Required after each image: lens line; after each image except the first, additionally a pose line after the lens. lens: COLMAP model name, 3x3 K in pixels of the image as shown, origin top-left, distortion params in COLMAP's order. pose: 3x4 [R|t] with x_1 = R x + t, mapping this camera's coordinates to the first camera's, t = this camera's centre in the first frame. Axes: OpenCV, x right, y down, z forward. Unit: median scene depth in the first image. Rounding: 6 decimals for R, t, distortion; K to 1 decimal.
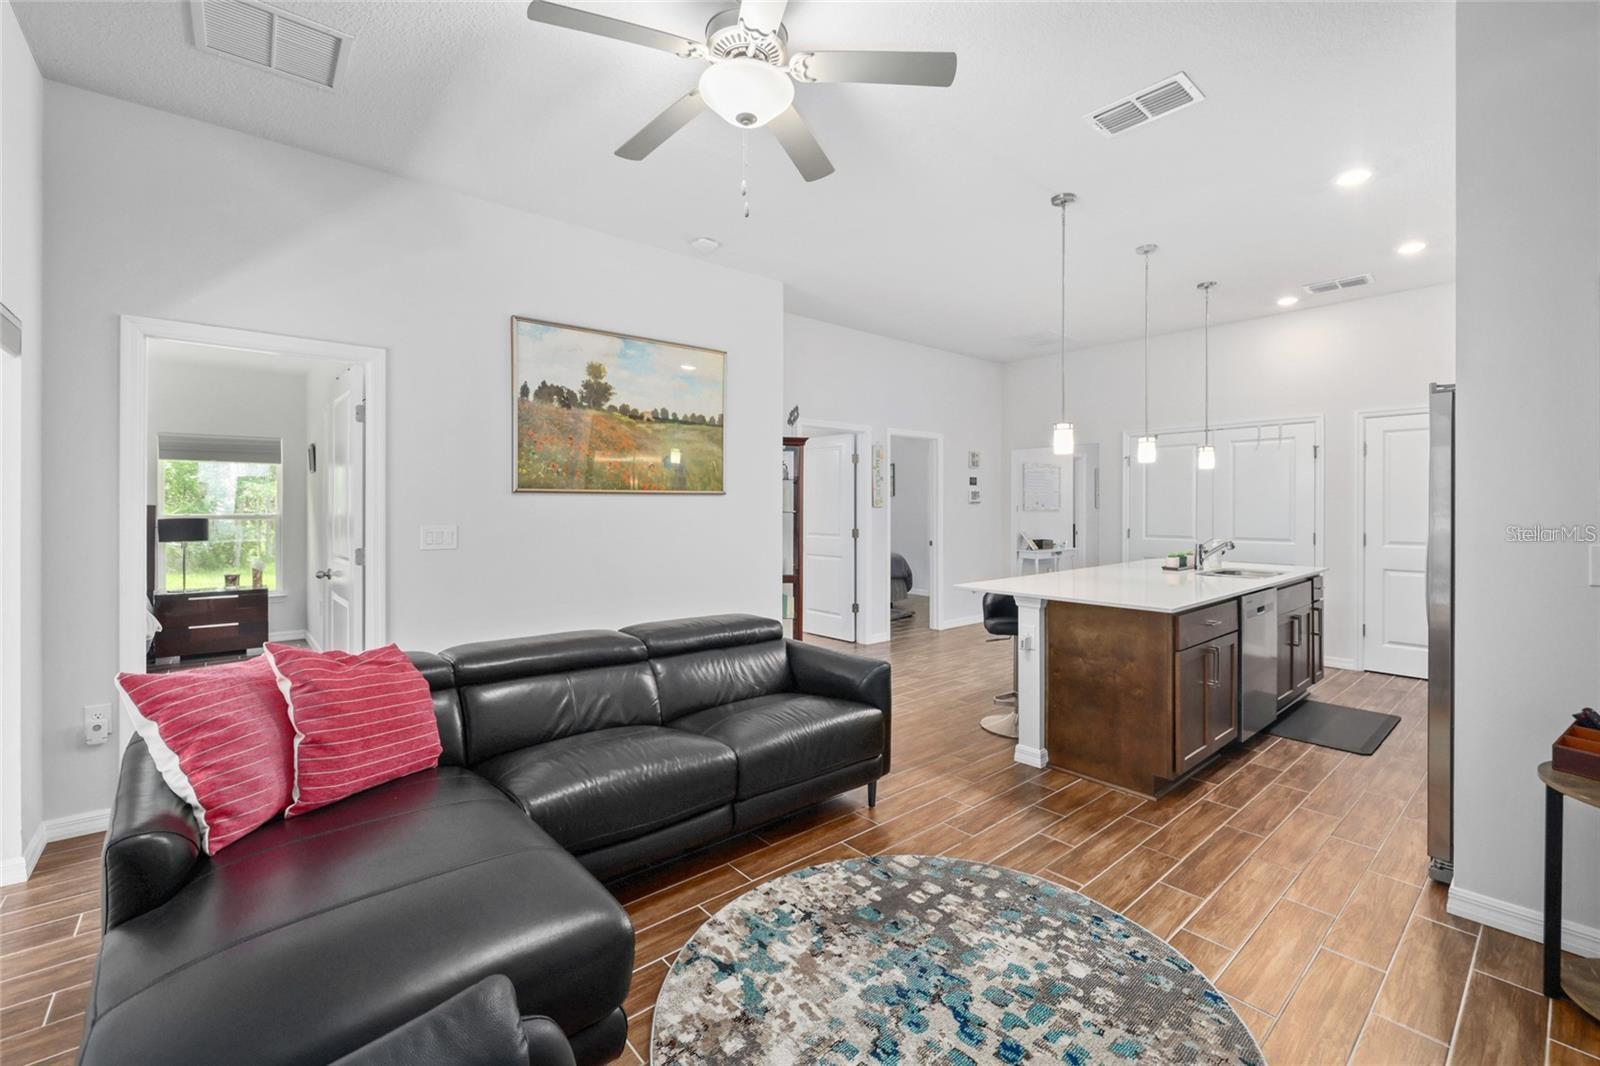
lens RADIAL K [[673.9, 0, 798.8], [0, 673.9, 516.6], [0, 0, 1]] dist [-0.018716, -0.000191]
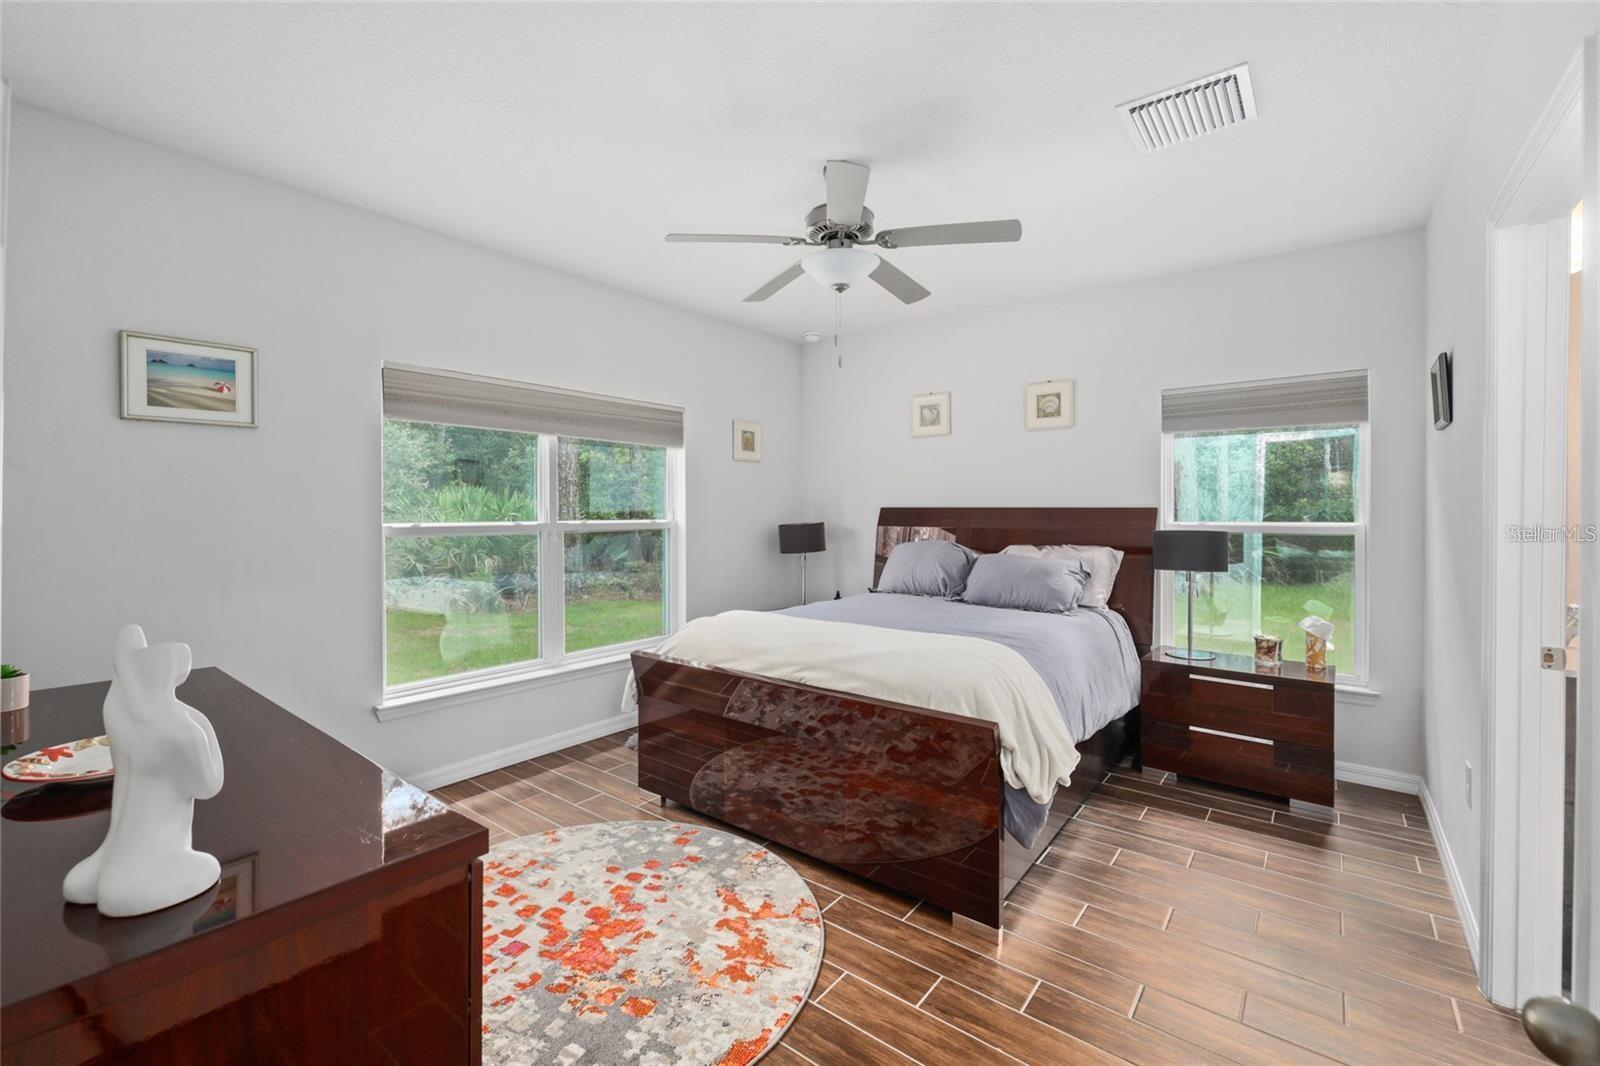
lens RADIAL K [[673.9, 0, 793.1], [0, 673.9, 524.2], [0, 0, 1]] dist [-0.018716, -0.000191]
pose [[0.202684, 0.000169, -0.979244, -0.418617], [-0.004433, 0.999990, -0.000745, 0.000787], [0.979234, 0.004492, 0.202683, 0.531952]]
